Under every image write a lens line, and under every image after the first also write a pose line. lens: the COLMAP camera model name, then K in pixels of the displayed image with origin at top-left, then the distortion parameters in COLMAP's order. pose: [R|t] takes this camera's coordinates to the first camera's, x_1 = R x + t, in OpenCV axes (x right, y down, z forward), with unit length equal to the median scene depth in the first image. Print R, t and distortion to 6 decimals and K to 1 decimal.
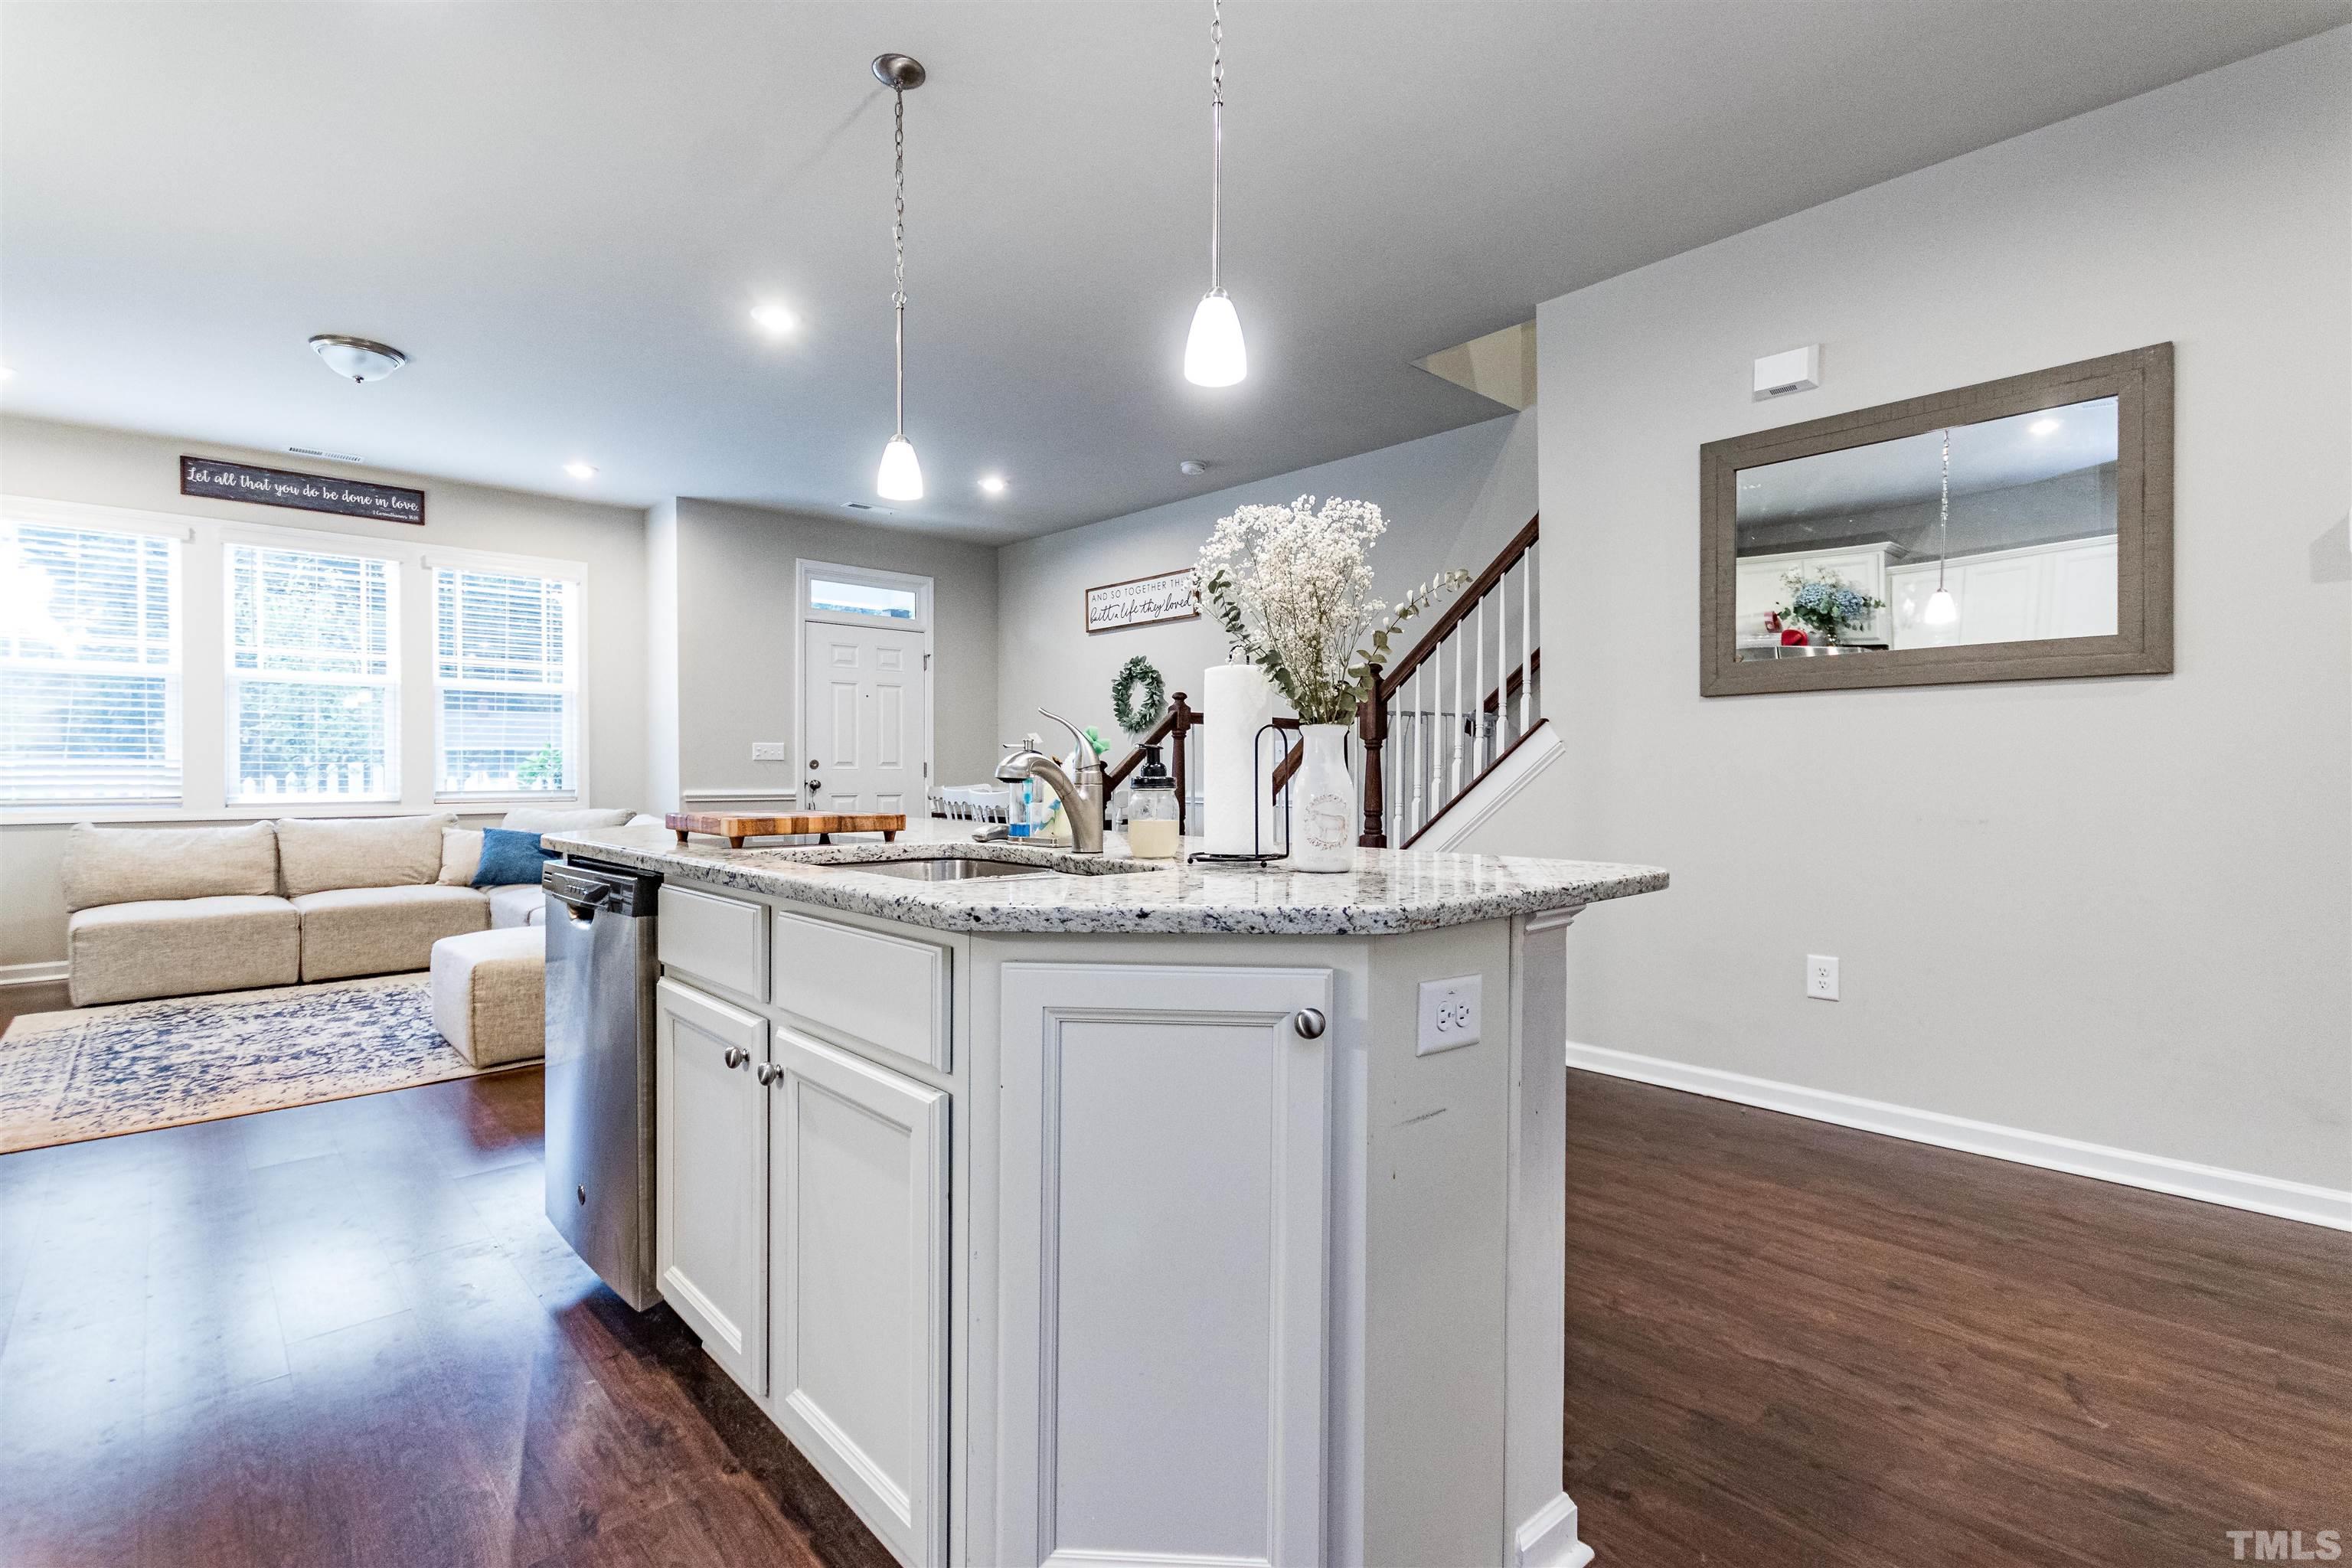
lens RADIAL K [[1084.3, 0, 1176.0], [0, 1084.3, 784.0], [0, 0, 1]] dist [0.004031, 0.000489]
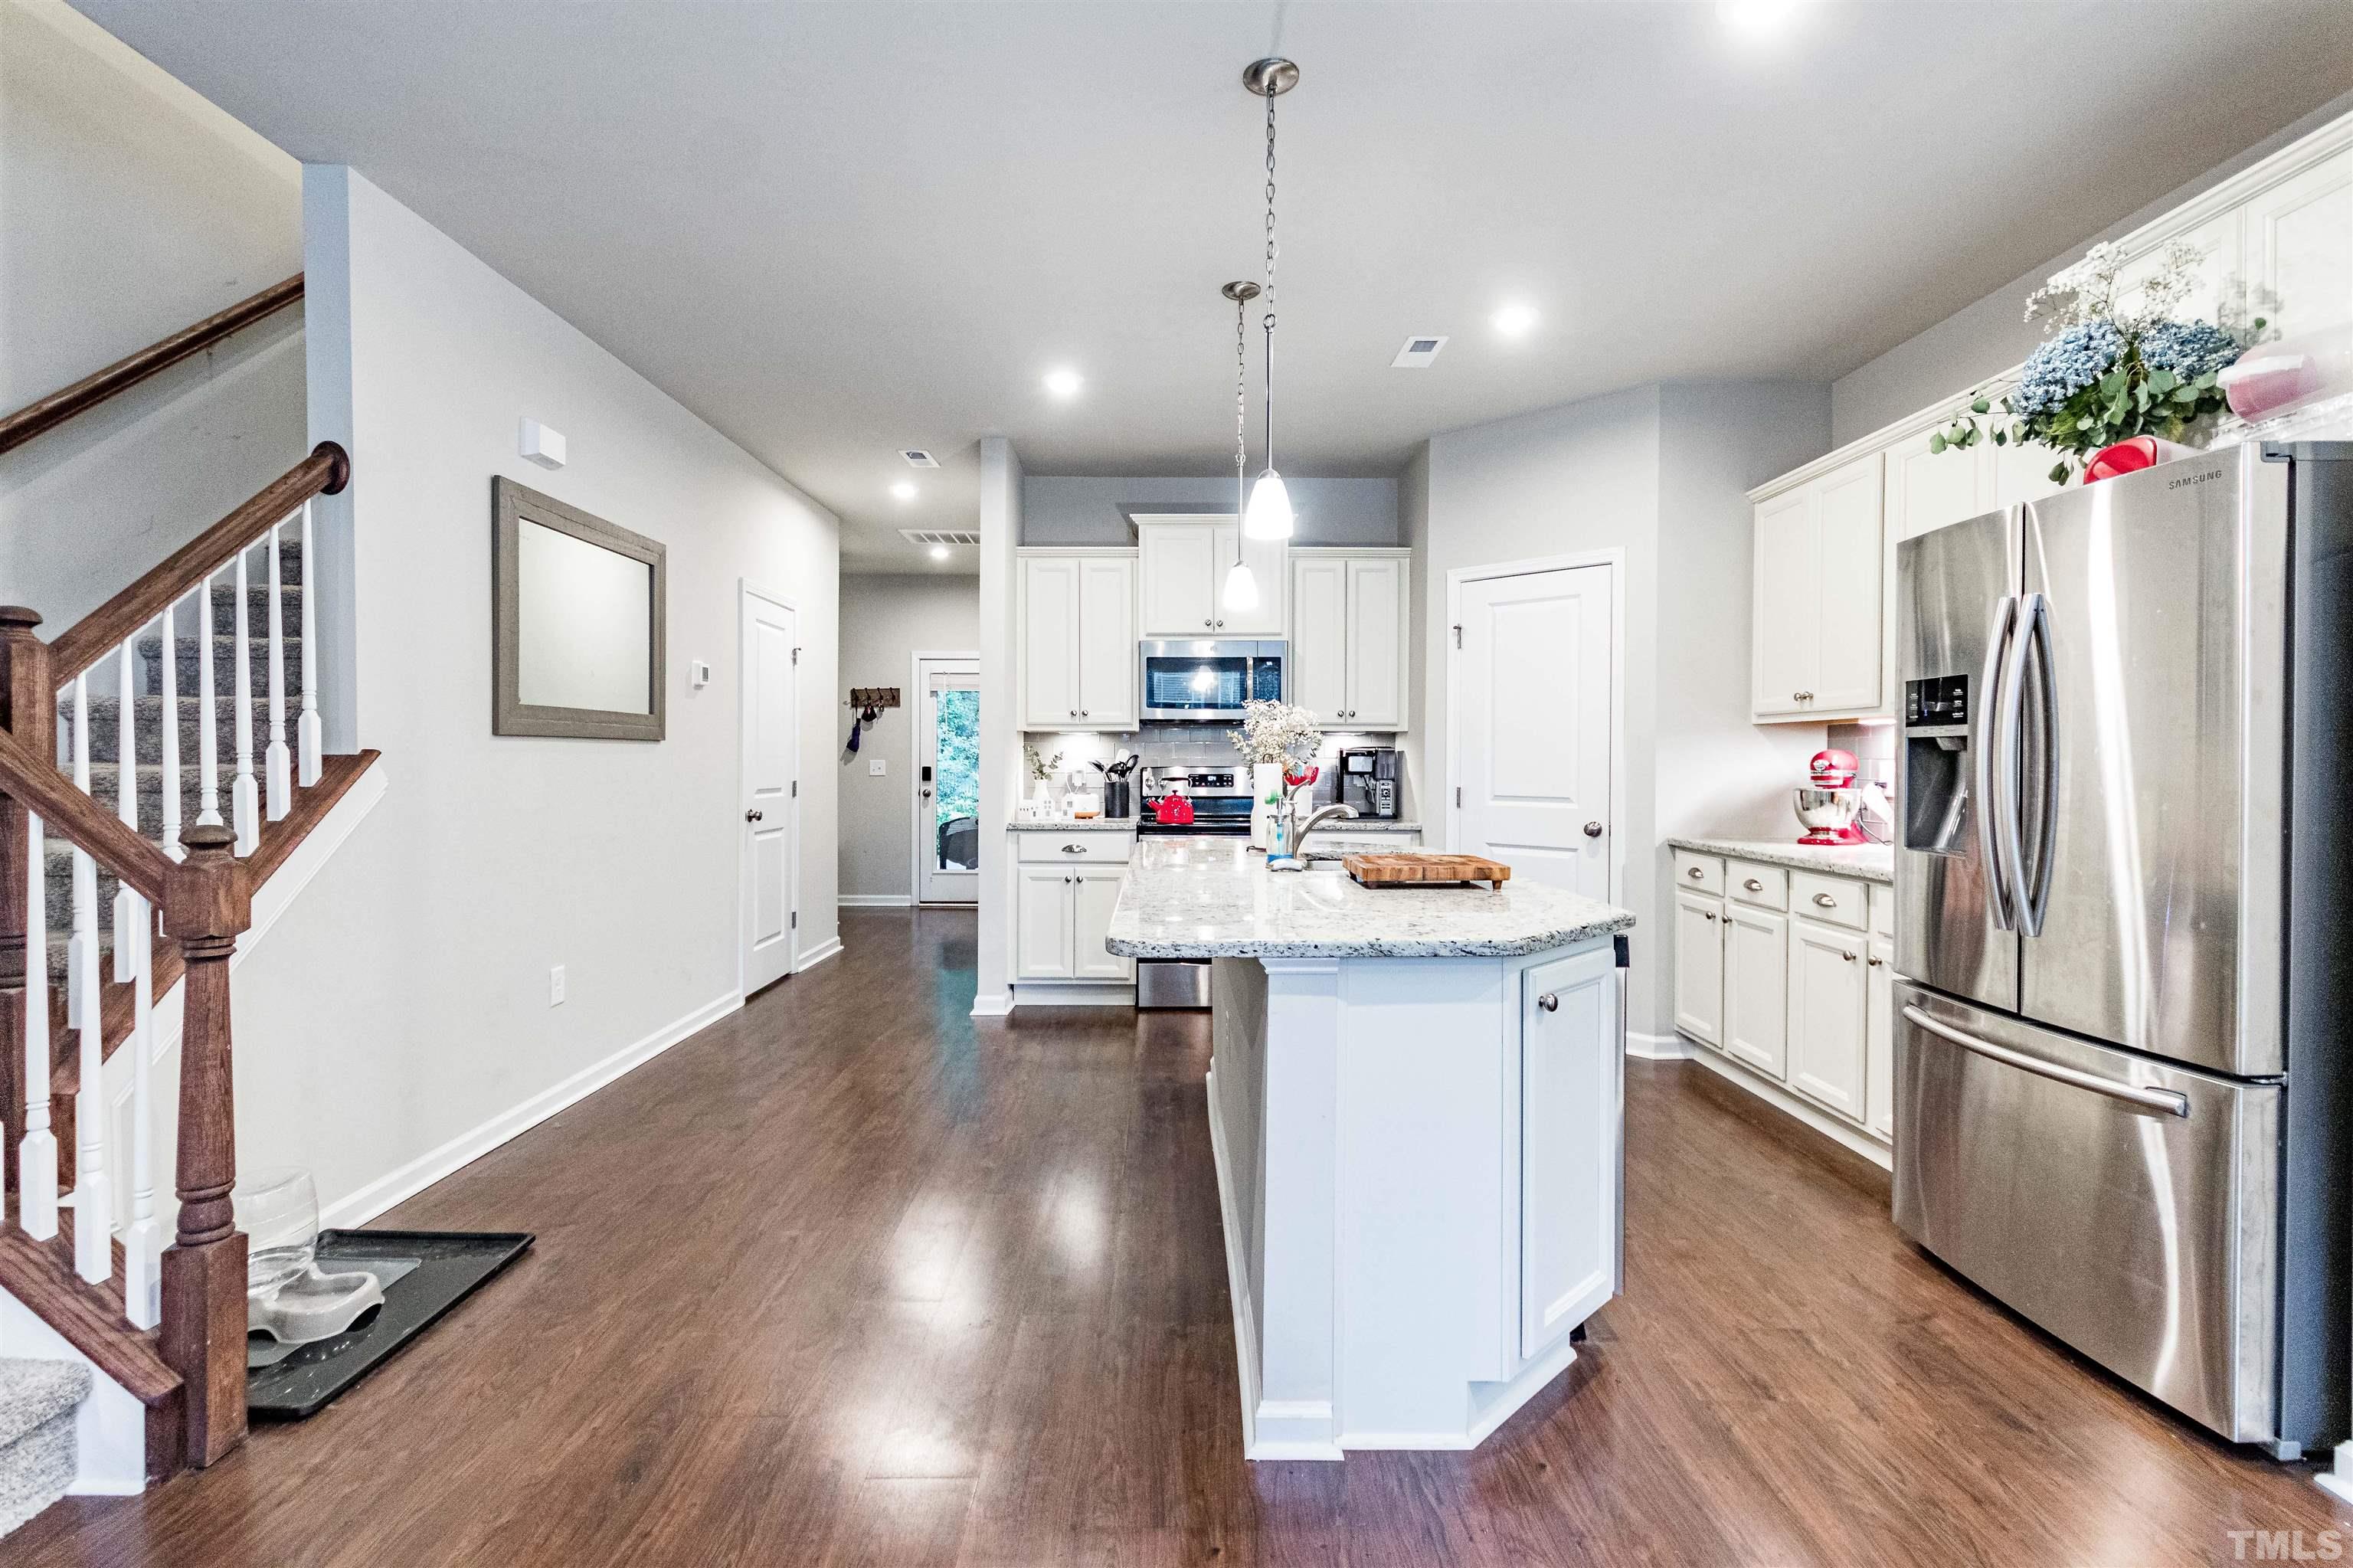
lens RADIAL K [[1090.3, 0, 1173.0], [0, 1090.3, 755.9], [0, 0, 1]] dist [-0.001736, 0.000373]
pose [[-0.736595, -0.004821, 0.676317, -0.743623], [-0.001446, 0.999984, 0.005554, -0.081004], [-0.676333, 0.003113, -0.736590, 1.570533]]
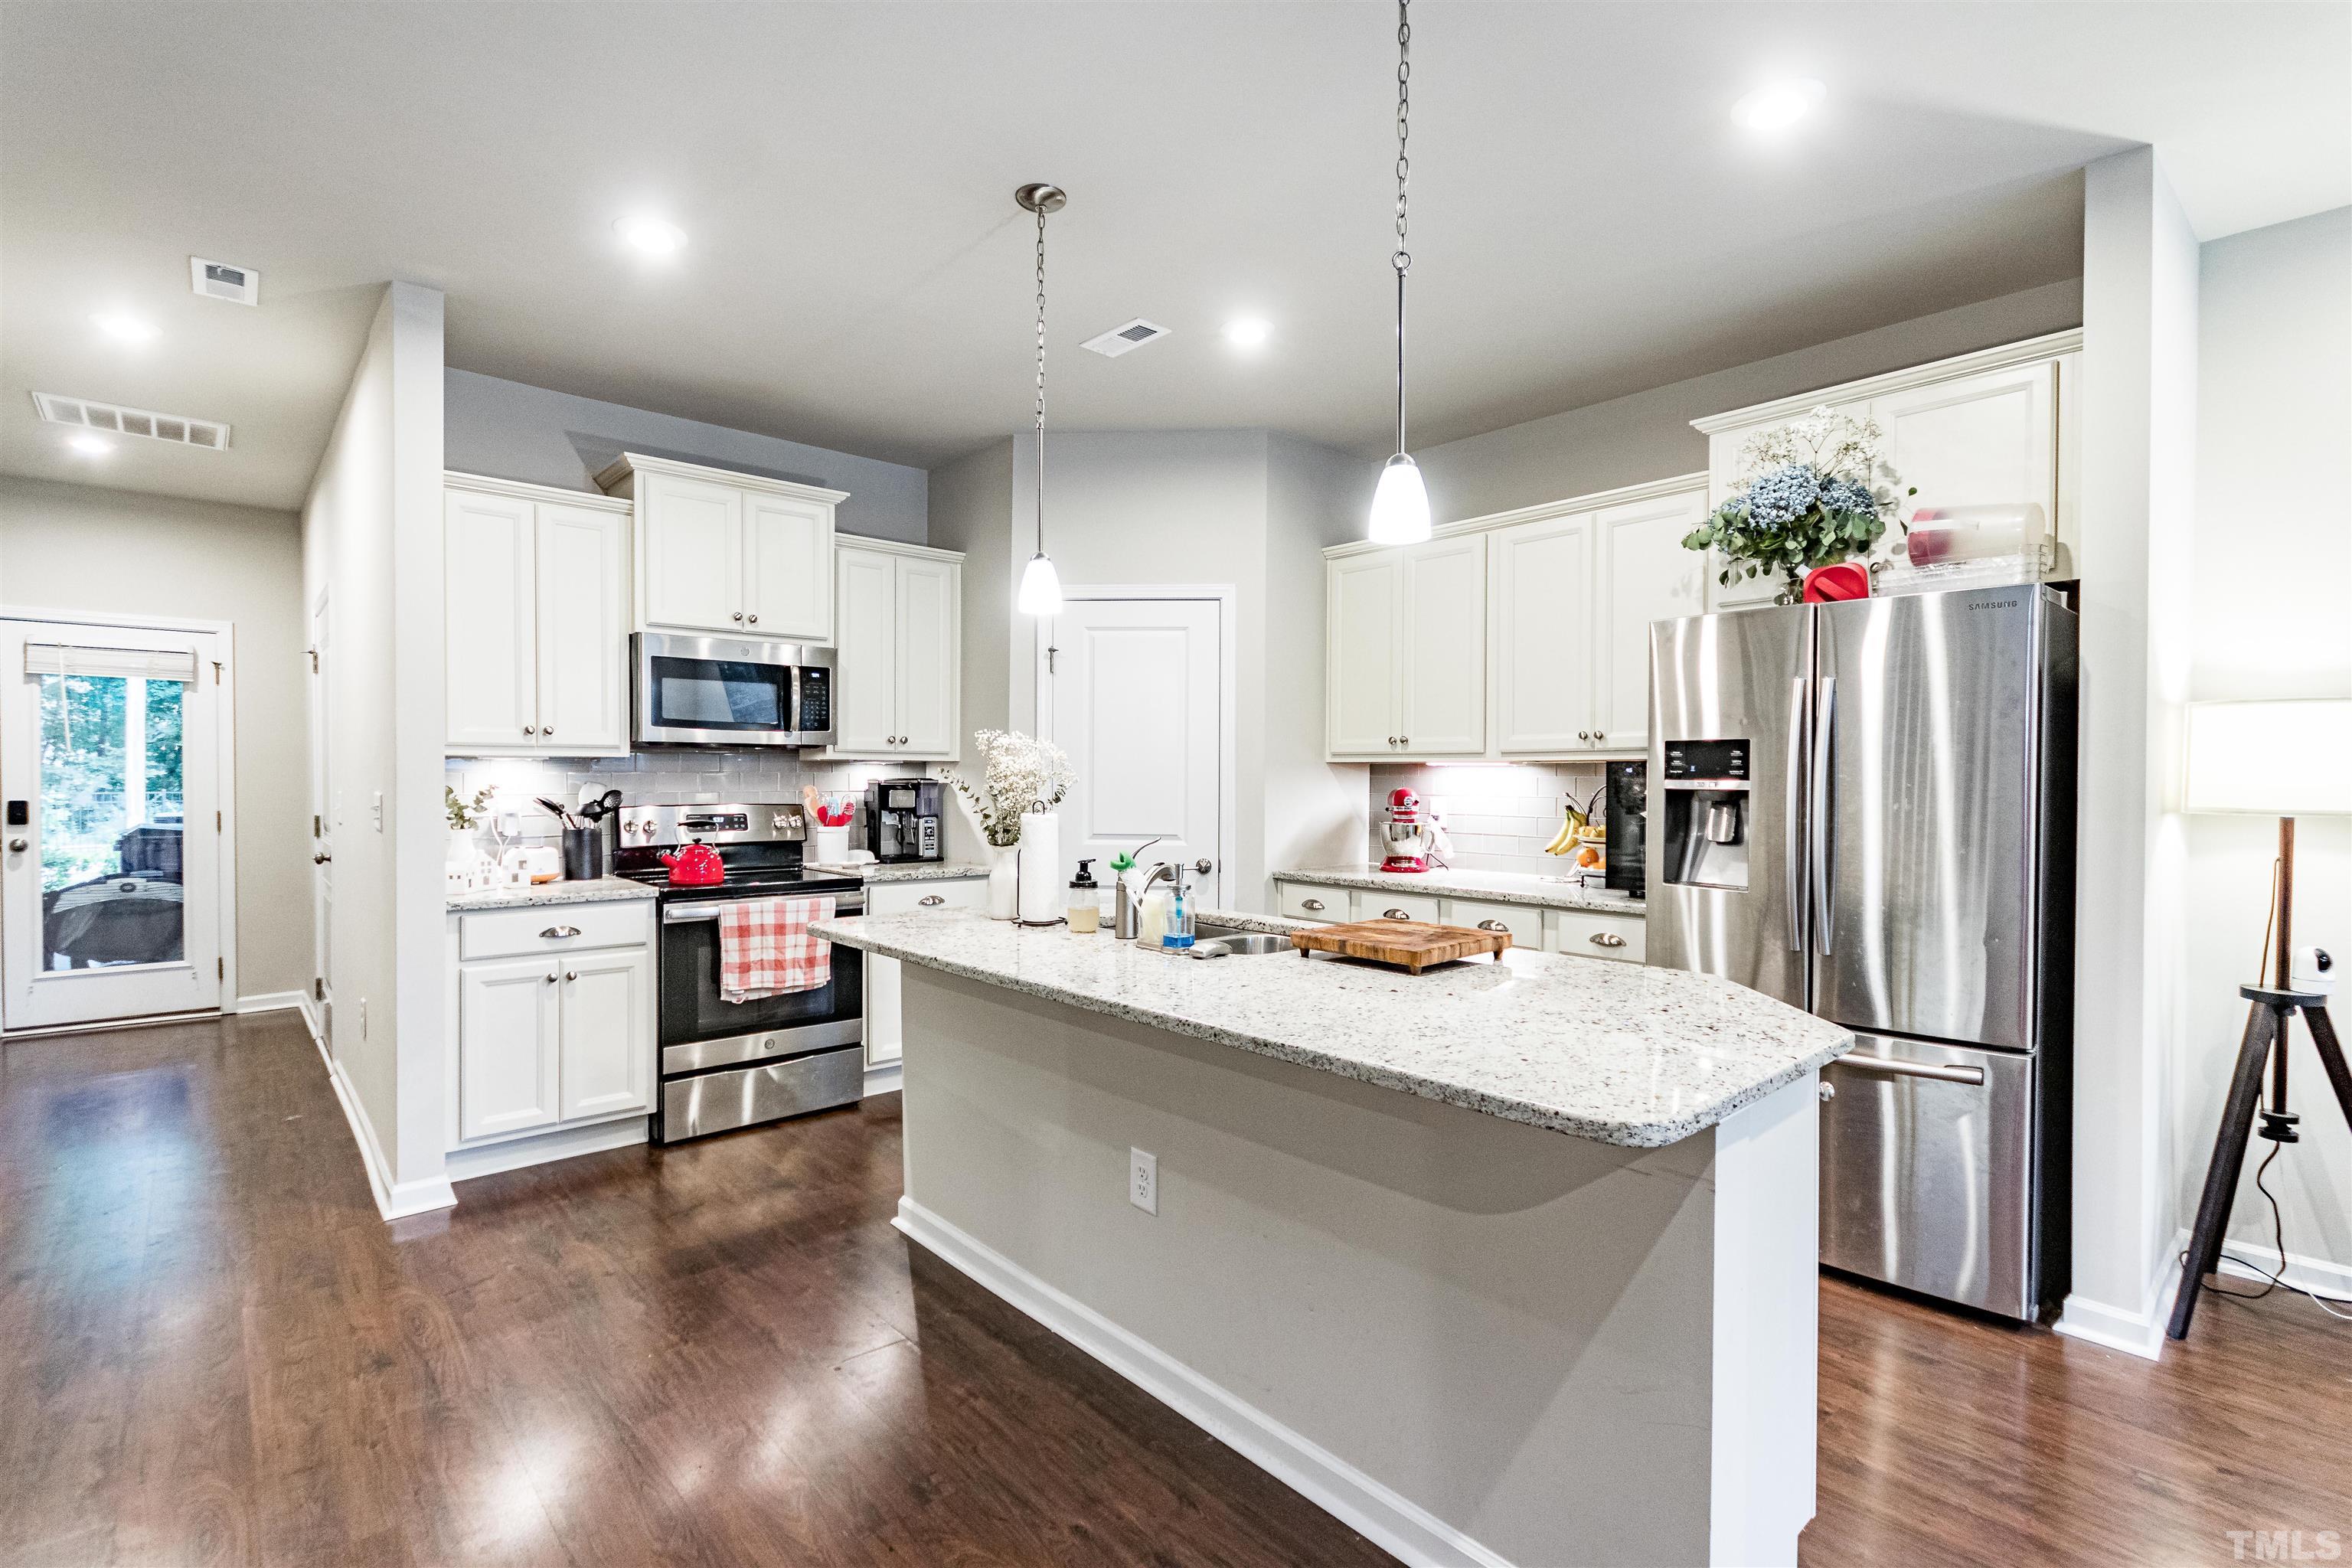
lens RADIAL K [[1084.3, 0, 1176.0], [0, 1084.3, 784.0], [0, 0, 1]] dist [0.004031, 0.000489]
pose [[-0.999763, -0.010438, 0.019116, -0.110143], [-0.010148, 0.999832, 0.015242, -0.108742], [-0.019272, 0.015045, -0.999701, 1.553472]]
